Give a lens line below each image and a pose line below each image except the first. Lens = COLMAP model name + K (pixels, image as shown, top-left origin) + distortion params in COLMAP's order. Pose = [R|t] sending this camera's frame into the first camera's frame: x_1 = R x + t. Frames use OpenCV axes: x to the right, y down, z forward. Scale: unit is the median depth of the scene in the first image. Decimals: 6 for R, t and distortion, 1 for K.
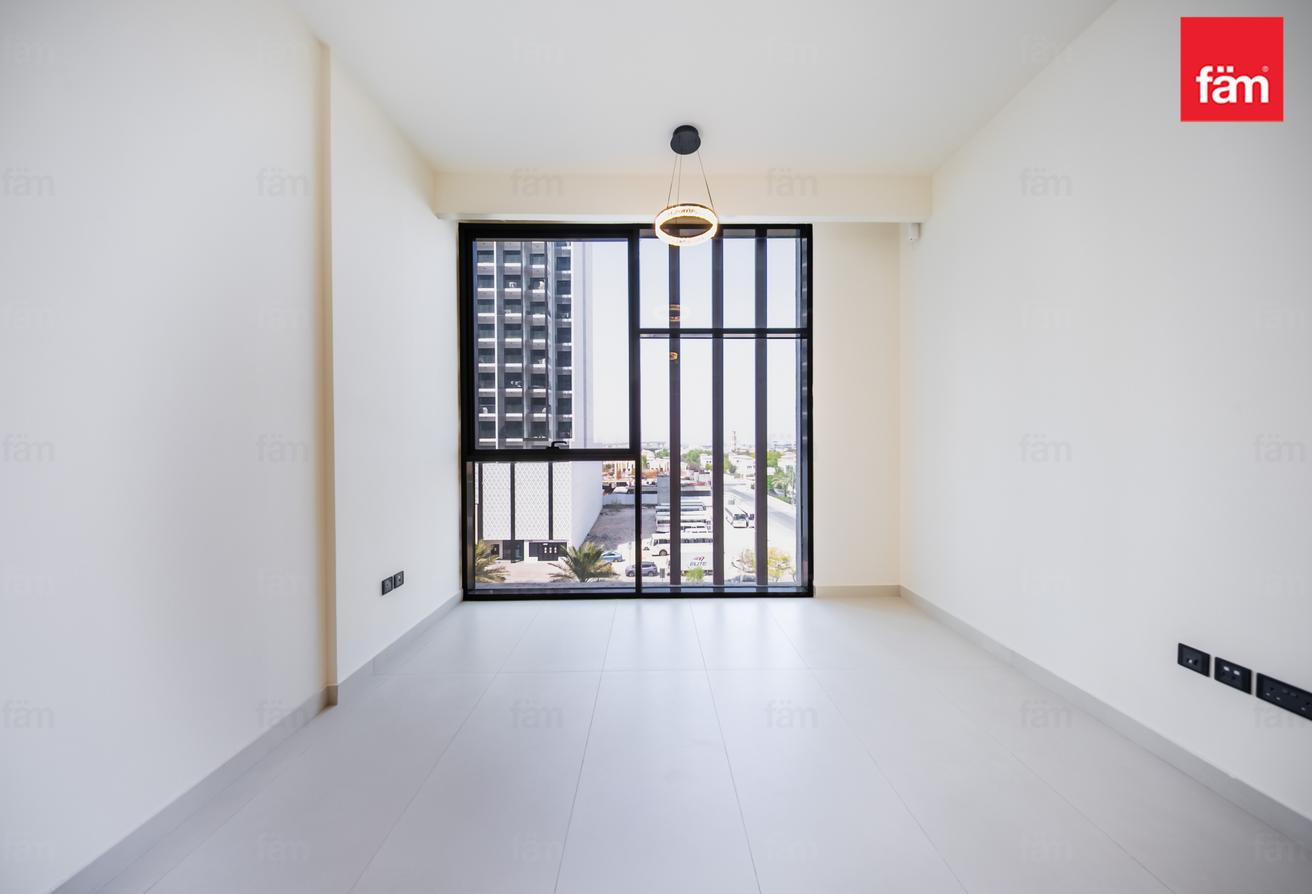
lens RADIAL K [[383.7, 0, 656.0], [0, 383.7, 447.0], [0, 0, 1]] dist [0.000523, -0.002636]
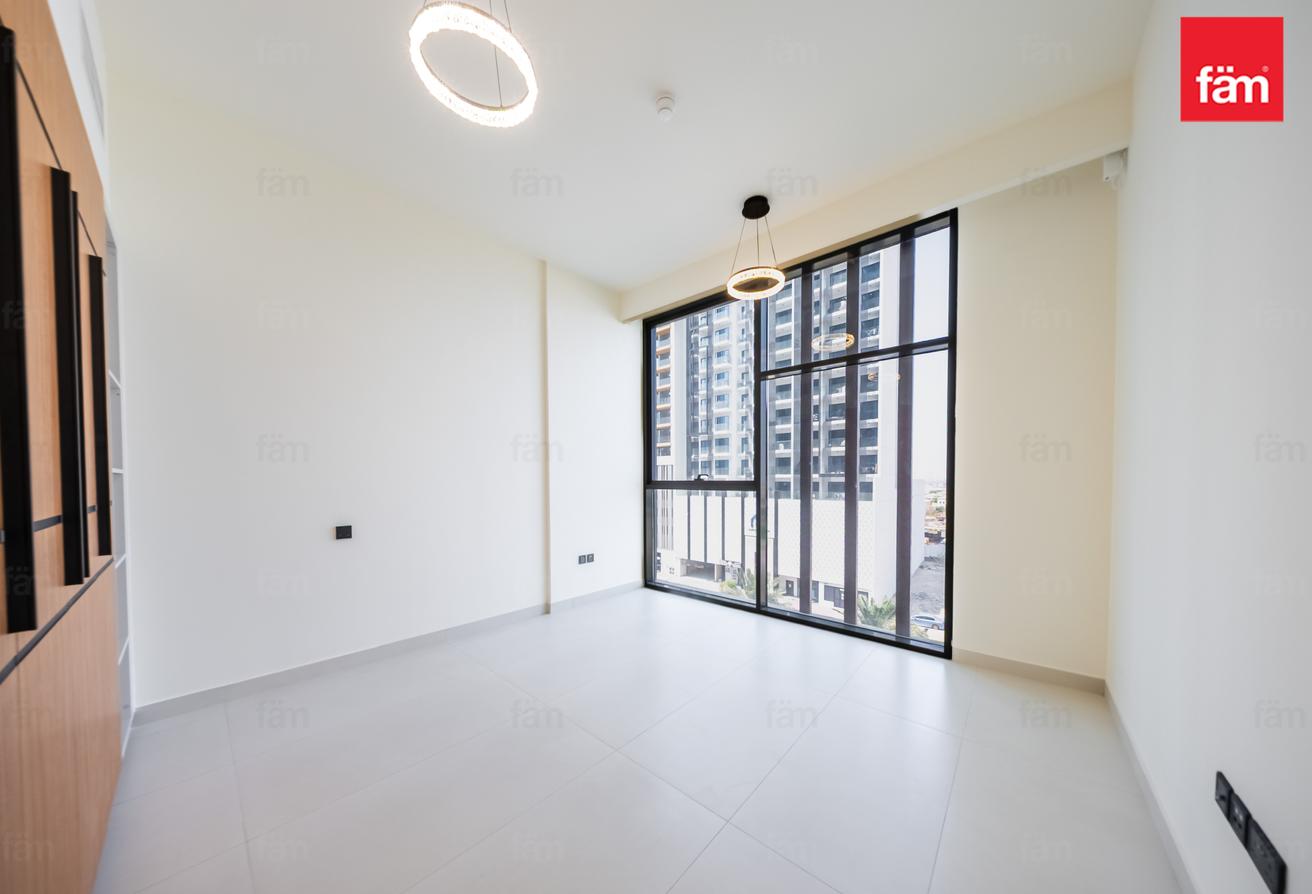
lens RADIAL K [[399.2, 0, 657.6], [0, 399.2, 490.8], [0, 0, 1]] dist [0.000352, -0.003064]
pose [[0.749480, 0.023710, -0.661603, 0.467020], [-0.011375, 0.999672, 0.022939, 0.010498], [0.661929, -0.009667, 0.749504, -0.063366]]
